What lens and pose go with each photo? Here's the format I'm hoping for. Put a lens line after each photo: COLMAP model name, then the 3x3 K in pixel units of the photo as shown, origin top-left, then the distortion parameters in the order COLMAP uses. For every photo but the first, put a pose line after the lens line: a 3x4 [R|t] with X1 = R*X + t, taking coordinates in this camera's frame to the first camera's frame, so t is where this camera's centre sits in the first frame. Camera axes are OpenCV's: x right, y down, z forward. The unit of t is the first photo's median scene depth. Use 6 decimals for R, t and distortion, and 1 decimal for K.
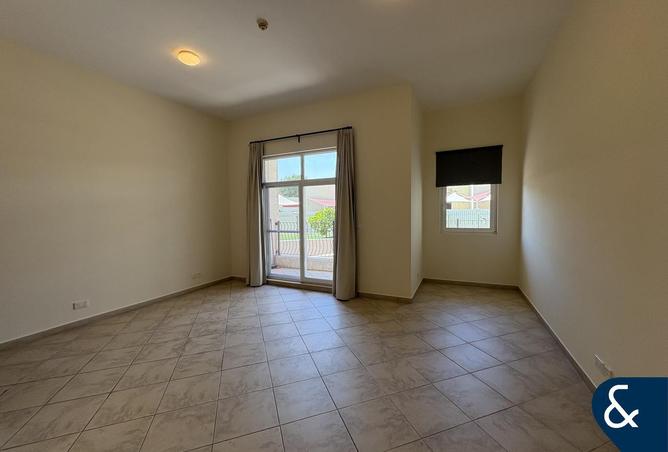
lens RADIAL K [[263.8, 0, 334.0], [0, 263.8, 226.0], [0, 0, 1]] dist [0.009748, 0.000073]
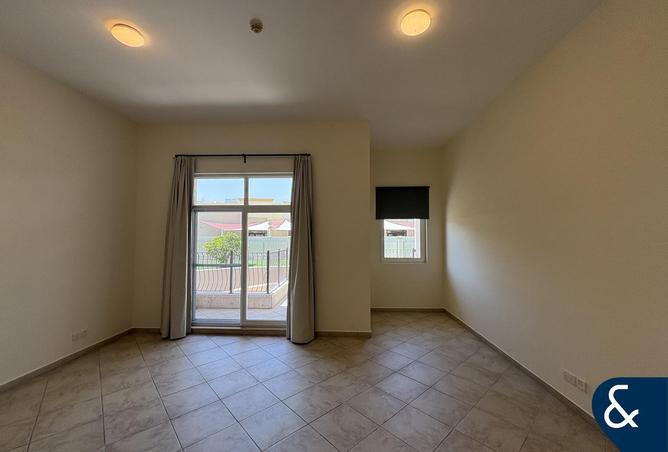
lens RADIAL K [[263.8, 0, 334.0], [0, 263.8, 226.0], [0, 0, 1]] dist [0.009748, 0.000073]
pose [[0.924205, 0.031652, 0.380583, -0.191093], [0.006496, 0.995112, -0.098535, -0.018854], [-0.381842, 0.093539, 0.919482, 0.099112]]
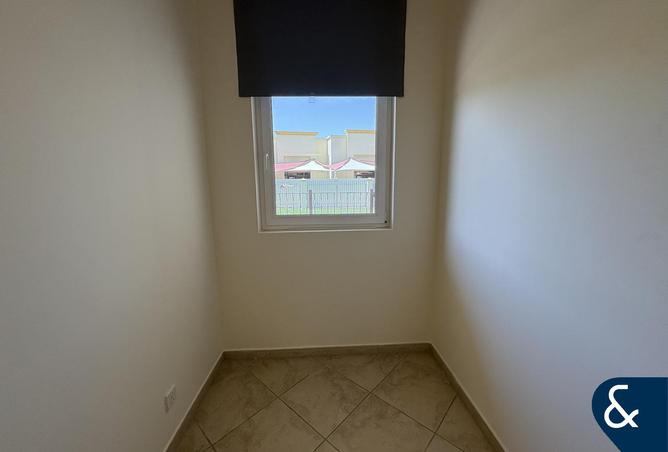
lens RADIAL K [[263.8, 0, 334.0], [0, 263.8, 226.0], [0, 0, 1]] dist [0.009748, 0.000073]
pose [[0.879813, -0.074655, 0.469420, 0.358549], [0.022728, 0.993067, 0.115336, -0.021978], [-0.474776, -0.090805, 0.875410, 0.704386]]
